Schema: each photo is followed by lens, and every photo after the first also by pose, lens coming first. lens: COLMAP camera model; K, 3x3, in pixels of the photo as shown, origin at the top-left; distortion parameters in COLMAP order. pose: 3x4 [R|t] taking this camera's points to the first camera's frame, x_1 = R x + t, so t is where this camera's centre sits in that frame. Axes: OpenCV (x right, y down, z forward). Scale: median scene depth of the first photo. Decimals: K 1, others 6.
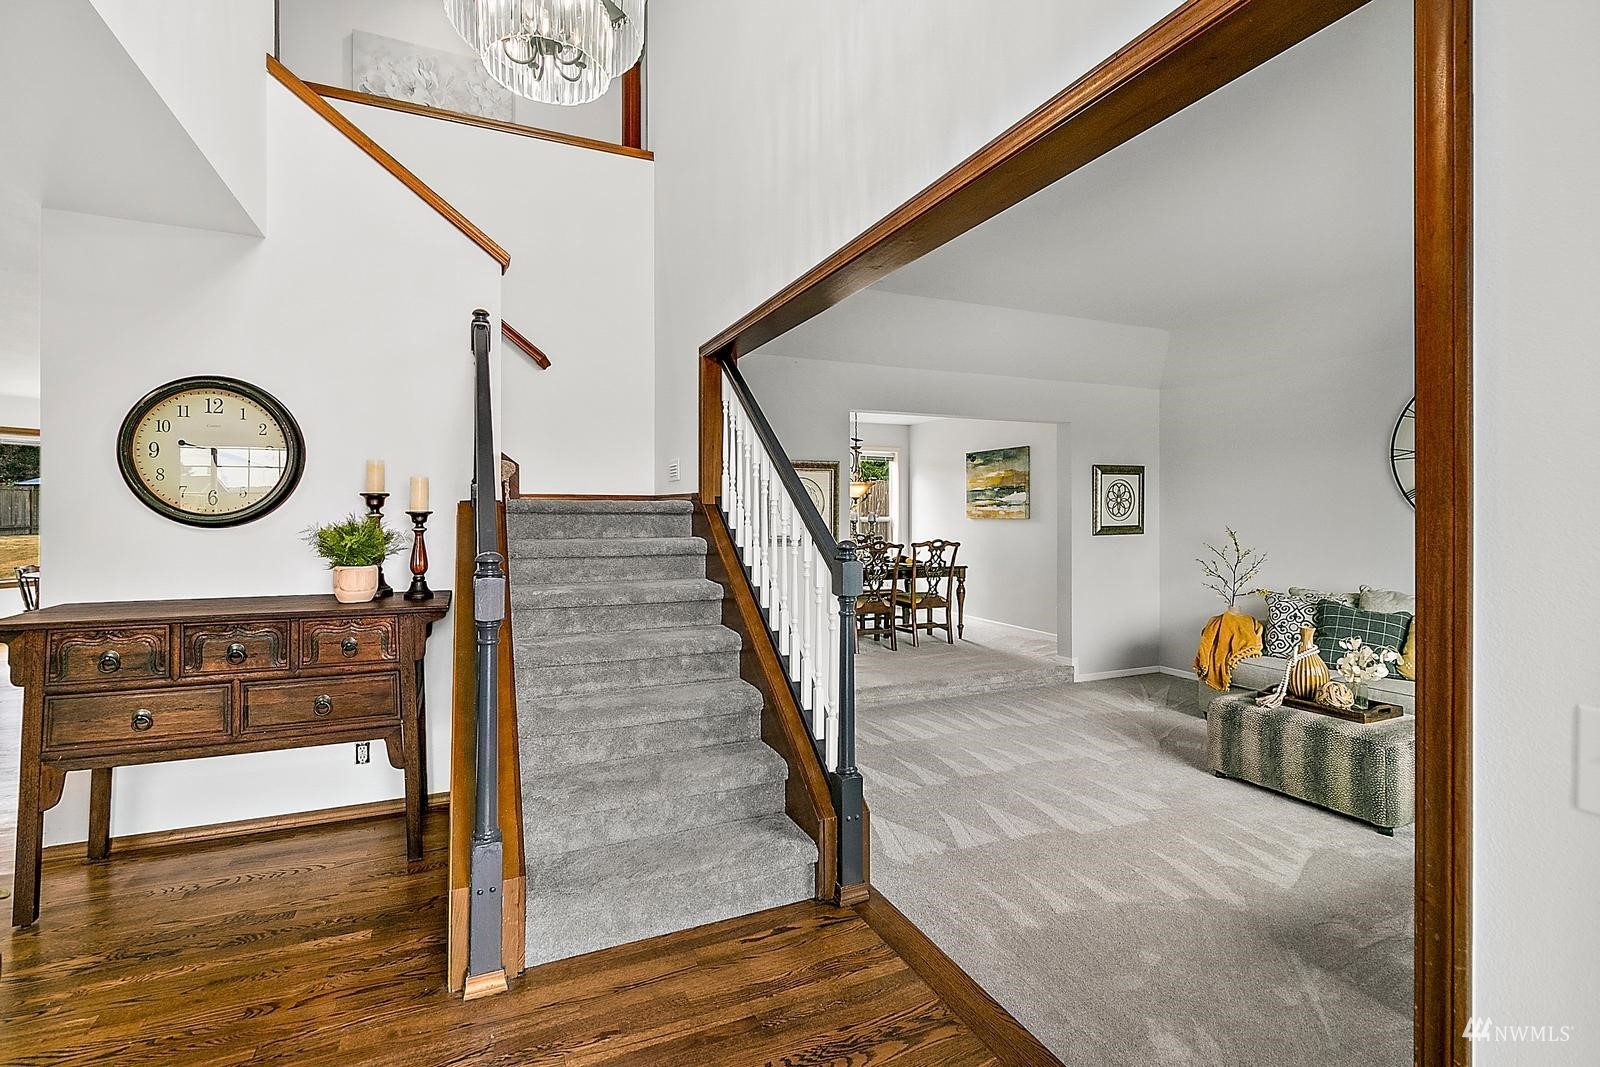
lens RADIAL K [[736.2, 0, 795.5], [0, 736.2, 513.2], [0, 0, 1]] dist [-0.000490, -0.000031]
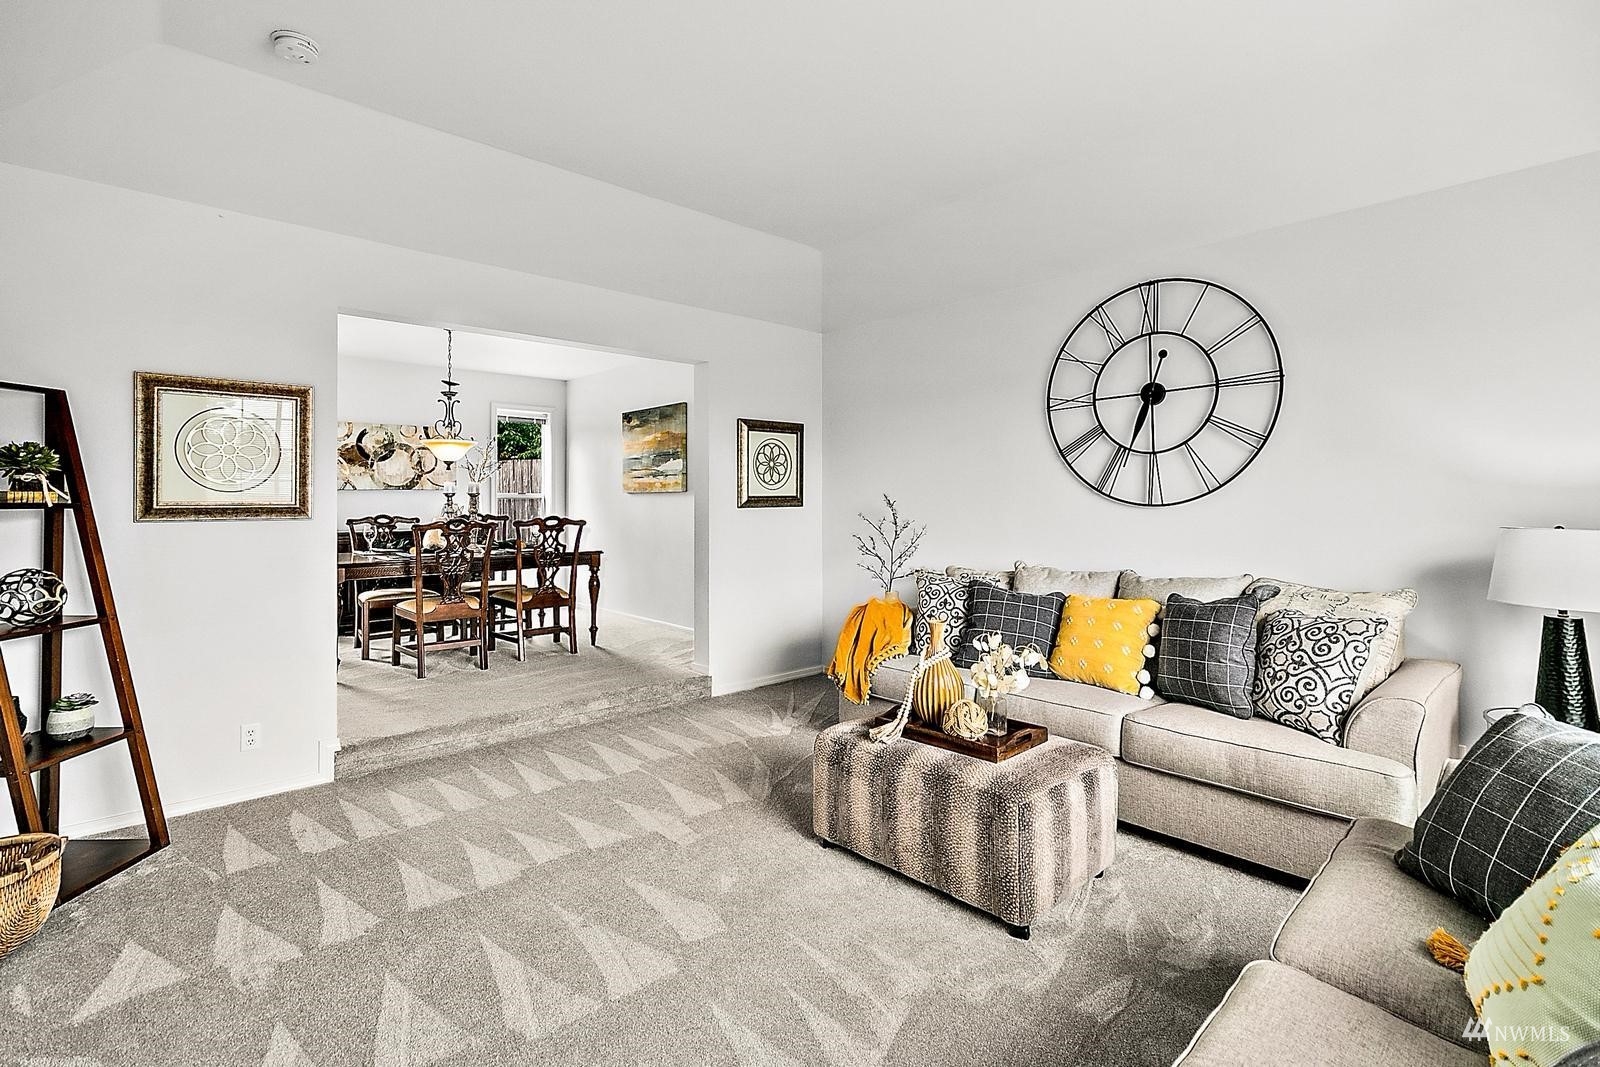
lens RADIAL K [[741.0, 0, 792.2], [0, 741.0, 499.0], [0, 0, 1]] dist [-0.000339, -0.000255]
pose [[0.949569, 0.000136, 0.313557, 0.270595], [0.001815, 0.999981, -0.005929, 0.032855], [-0.313551, 0.006199, 0.949551, 0.291636]]
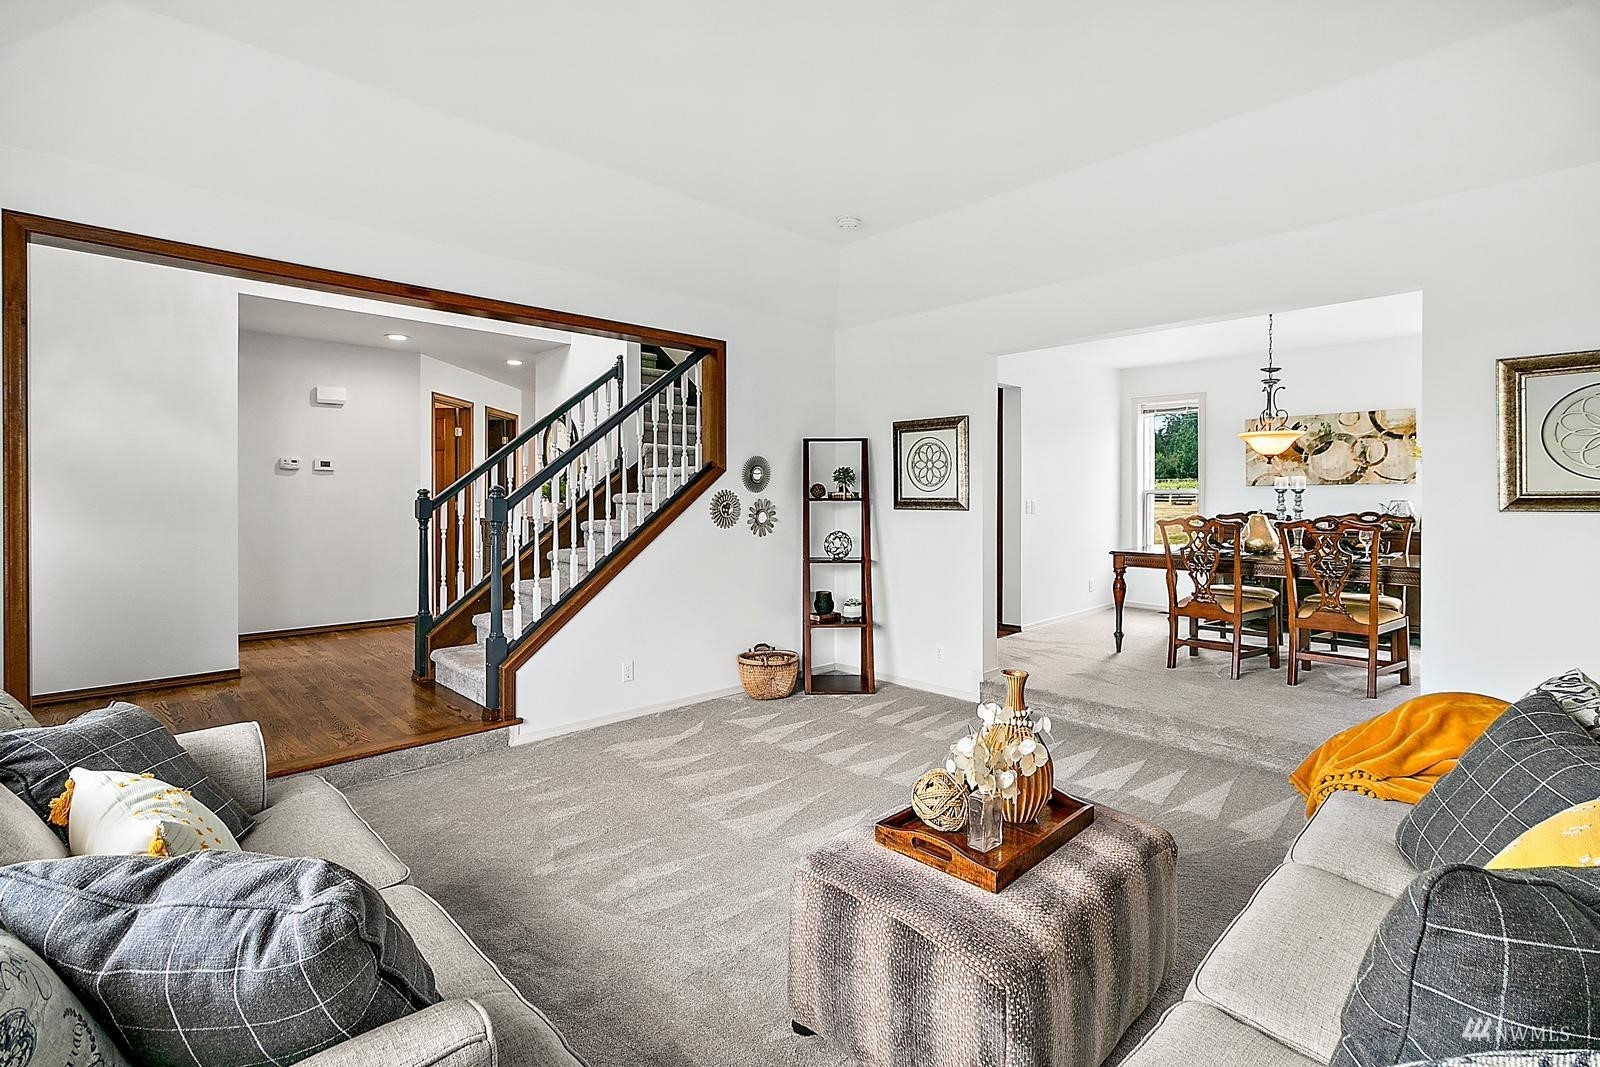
lens RADIAL K [[741.0, 0, 792.2], [0, 741.0, 499.0], [0, 0, 1]] dist [-0.000339, -0.000255]
pose [[0.341047, 0.007392, -0.940017, 0.887248], [-0.004550, 0.999970, 0.006213, 0.026868], [0.940035, 0.002158, 0.341070, 0.541821]]
